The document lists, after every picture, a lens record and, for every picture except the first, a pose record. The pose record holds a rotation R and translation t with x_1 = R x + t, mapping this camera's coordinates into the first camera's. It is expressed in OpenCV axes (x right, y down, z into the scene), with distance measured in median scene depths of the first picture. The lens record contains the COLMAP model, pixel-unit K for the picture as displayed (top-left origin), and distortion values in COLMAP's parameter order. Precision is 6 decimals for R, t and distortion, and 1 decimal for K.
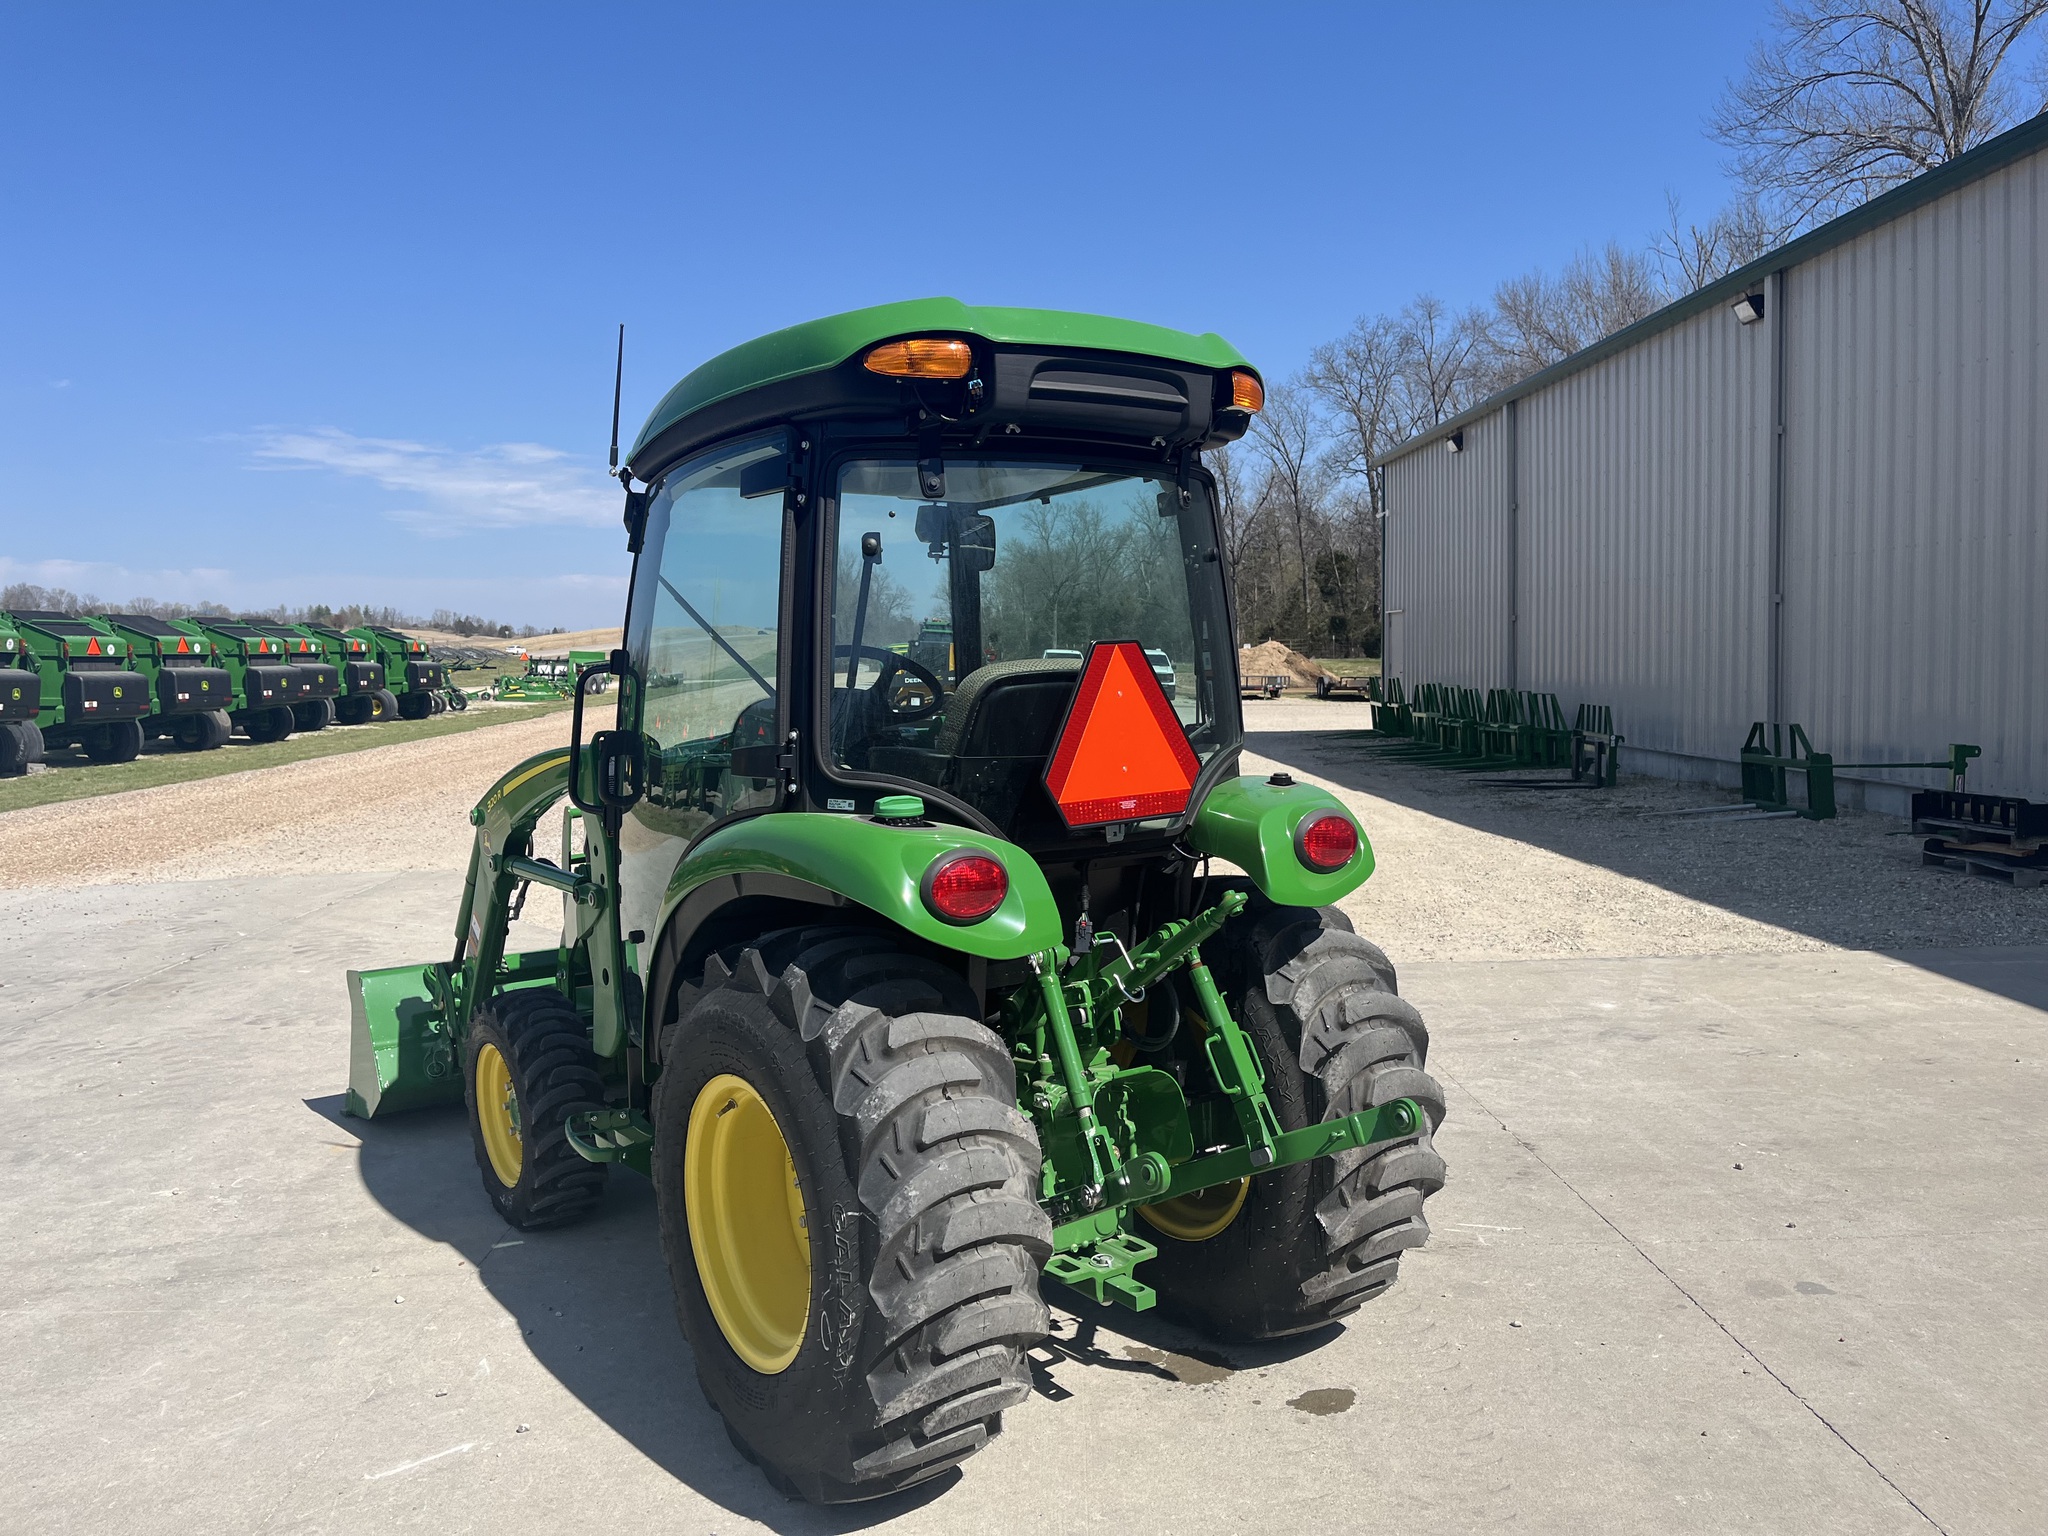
lens RADIAL K [[1550.1, 0, 1026.9], [0, 1550.1, 779.0], [0, 0, 1]] dist [0.072480, -0.097802]
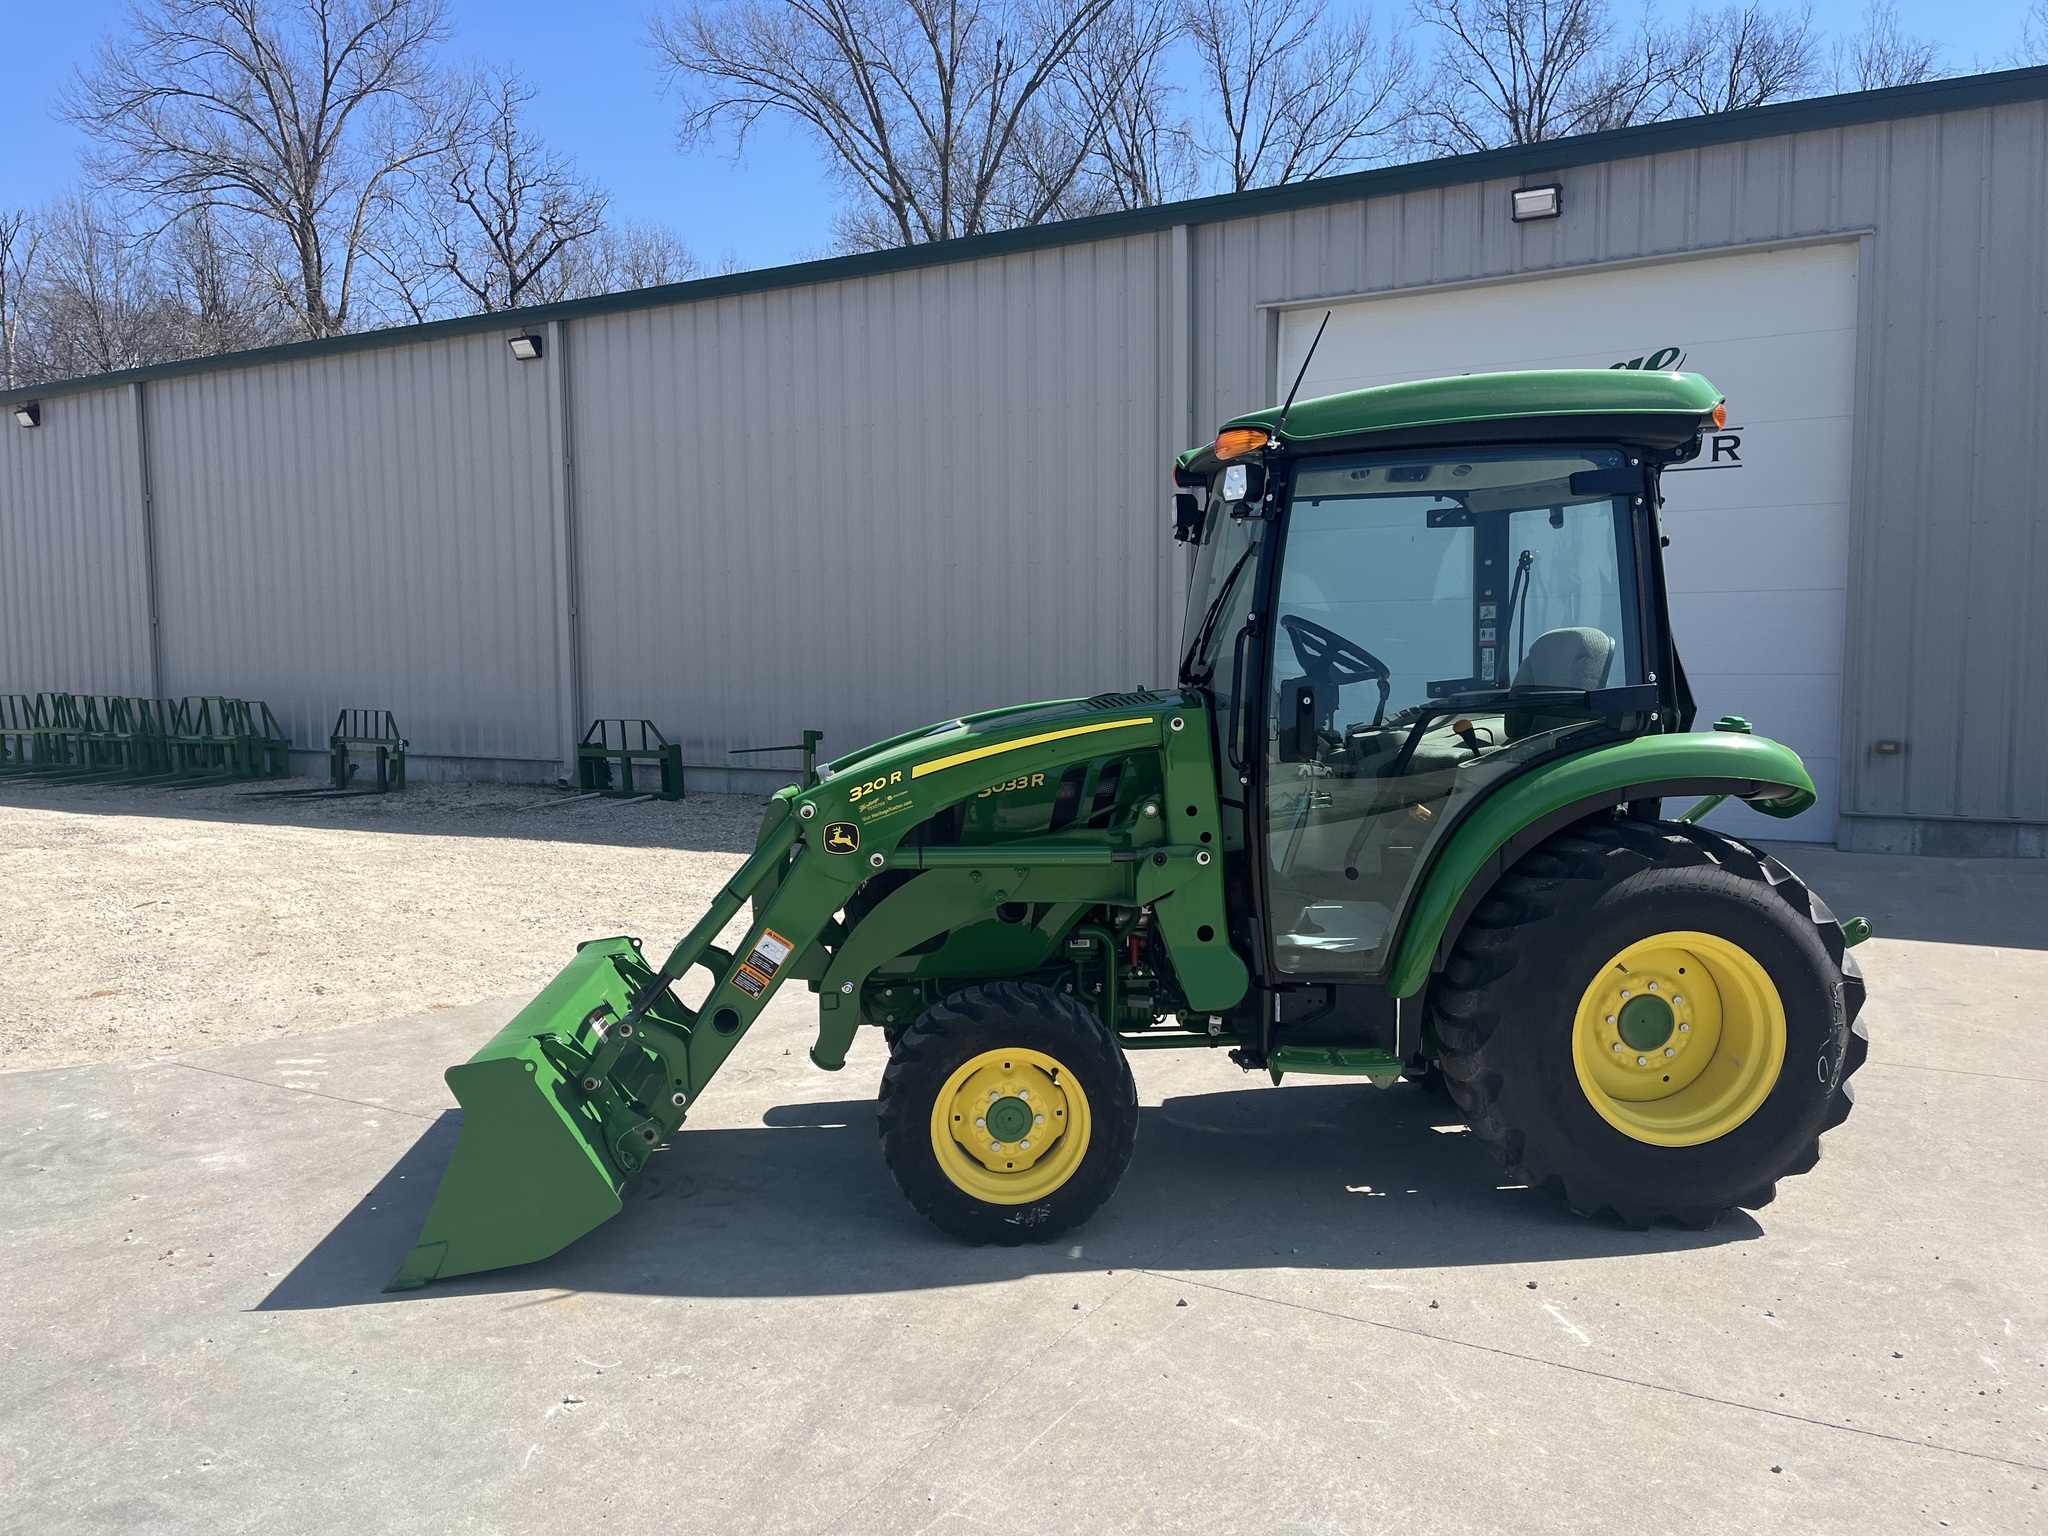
lens RADIAL K [[1550.1, 0, 1013.2], [0, 1550.1, 779.4], [0, 0, 1]] dist [0.072480, -0.097802]
pose [[0.518688, -0.053847, 0.853266, -0.354850], [0.063957, 0.997662, 0.024081, -0.001785], [-0.852568, 0.042082, 0.520919, 0.171128]]
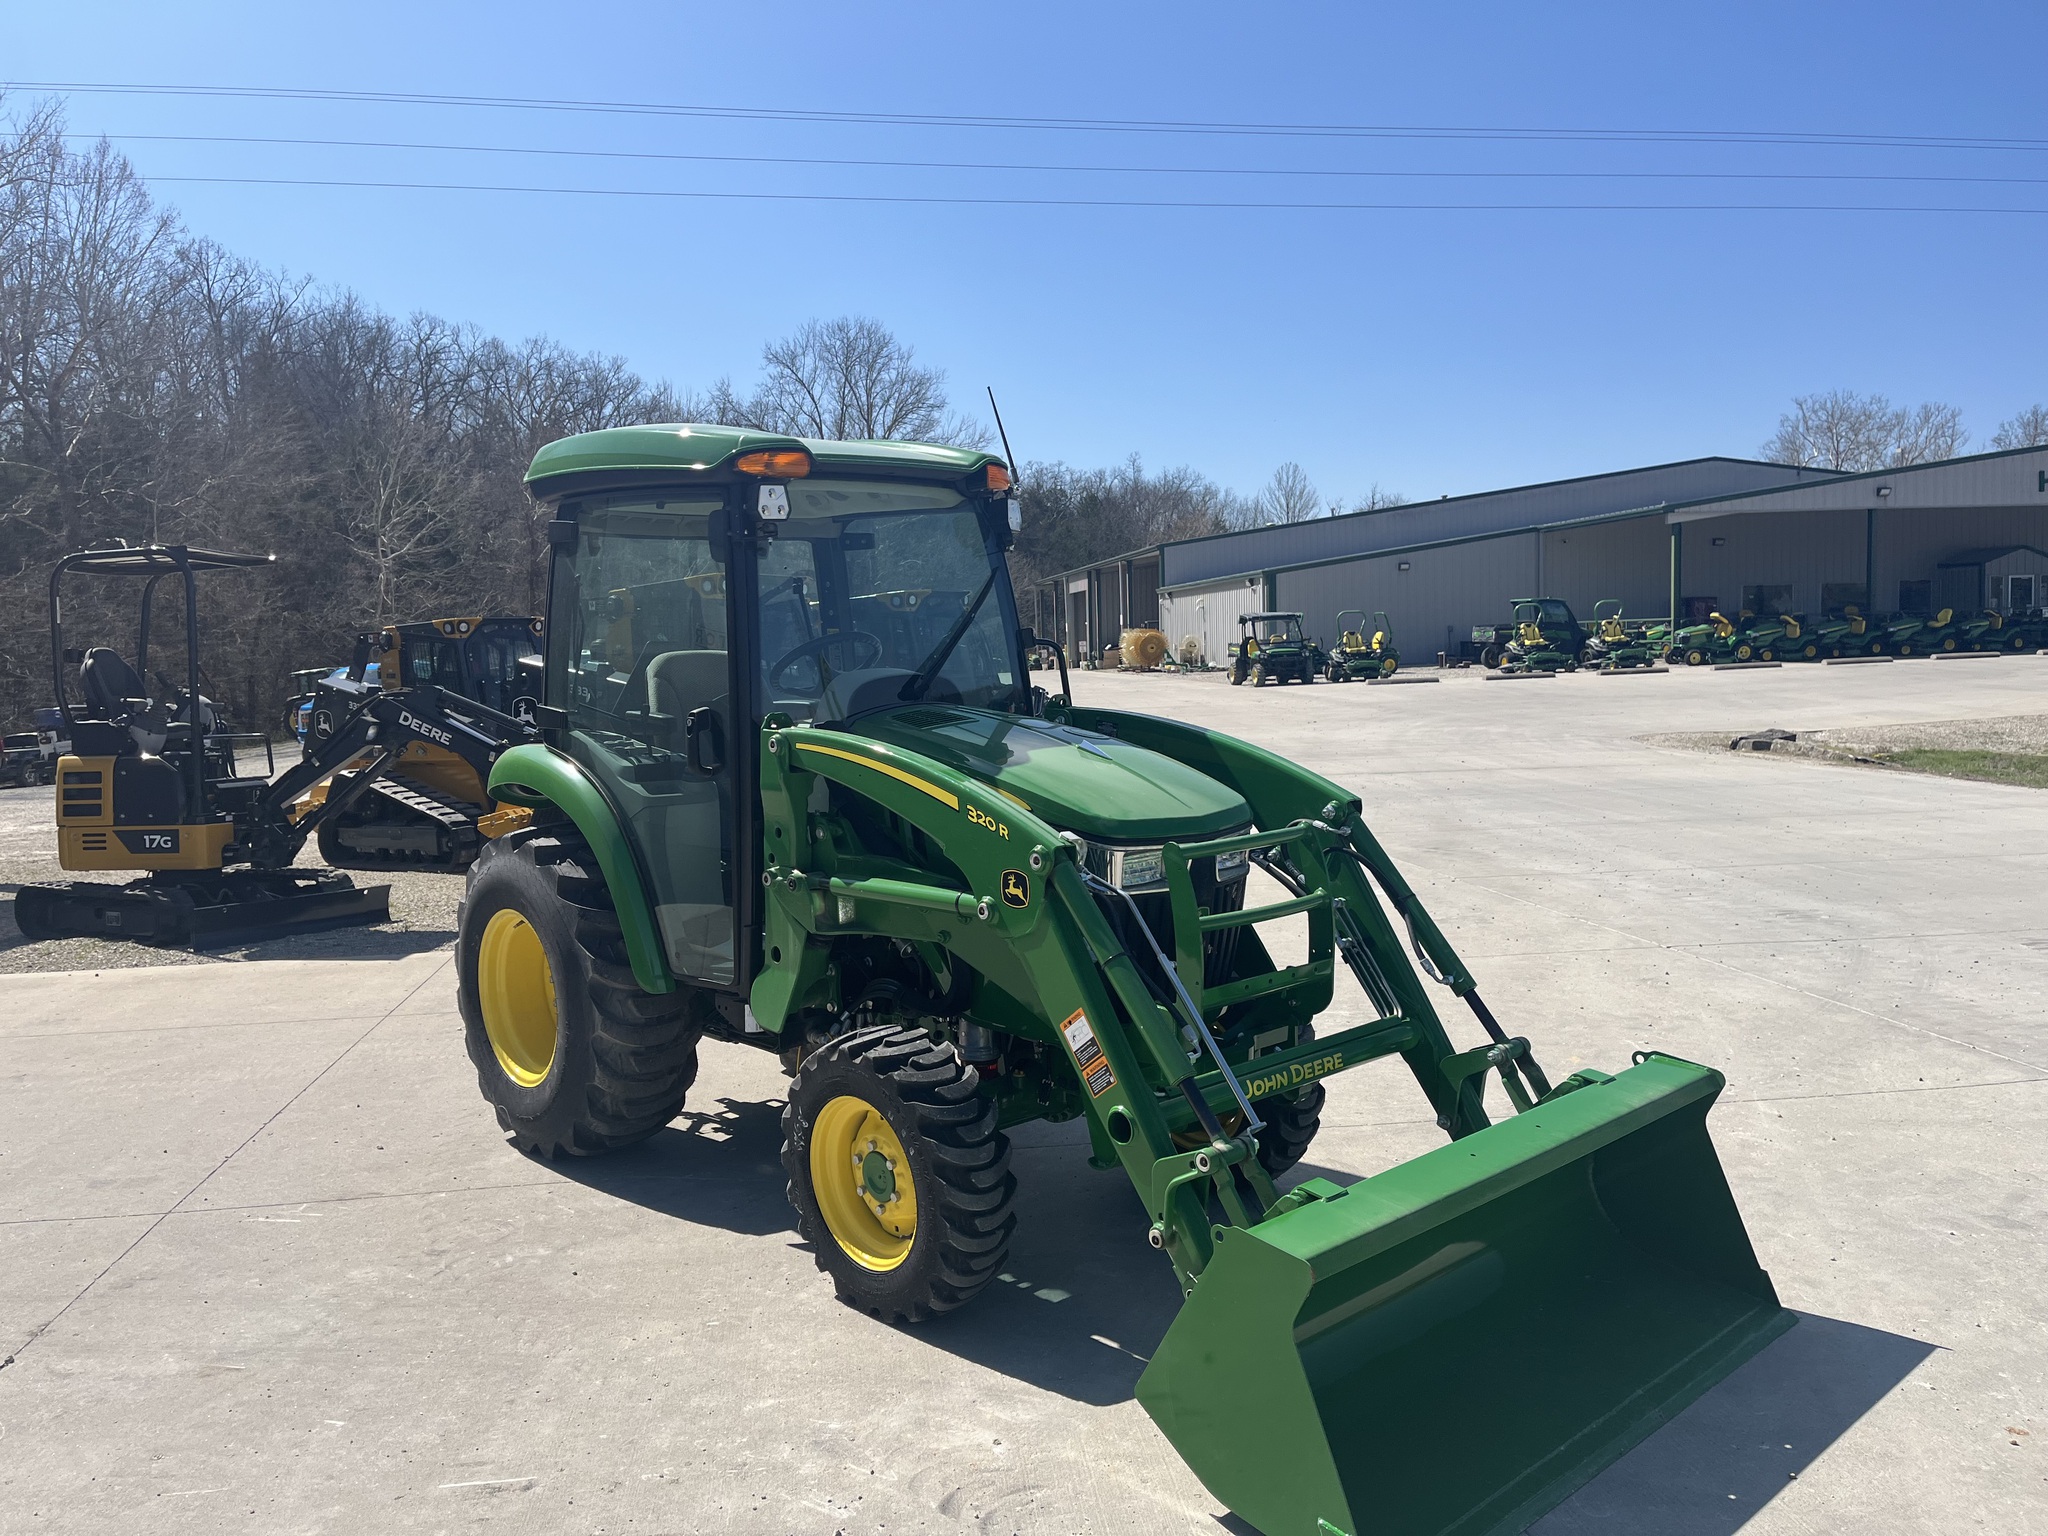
lens RADIAL K [[1550.1, 0, 1007.0], [0, 1550.1, 788.5], [0, 0, 1]] dist [0.072480, -0.097802]
pose [[-0.991682, 0.063529, -0.111939, -0.028048], [0.043135, 0.983444, 0.176004, -0.049868], [0.121267, 0.169712, -0.978004, 0.637612]]
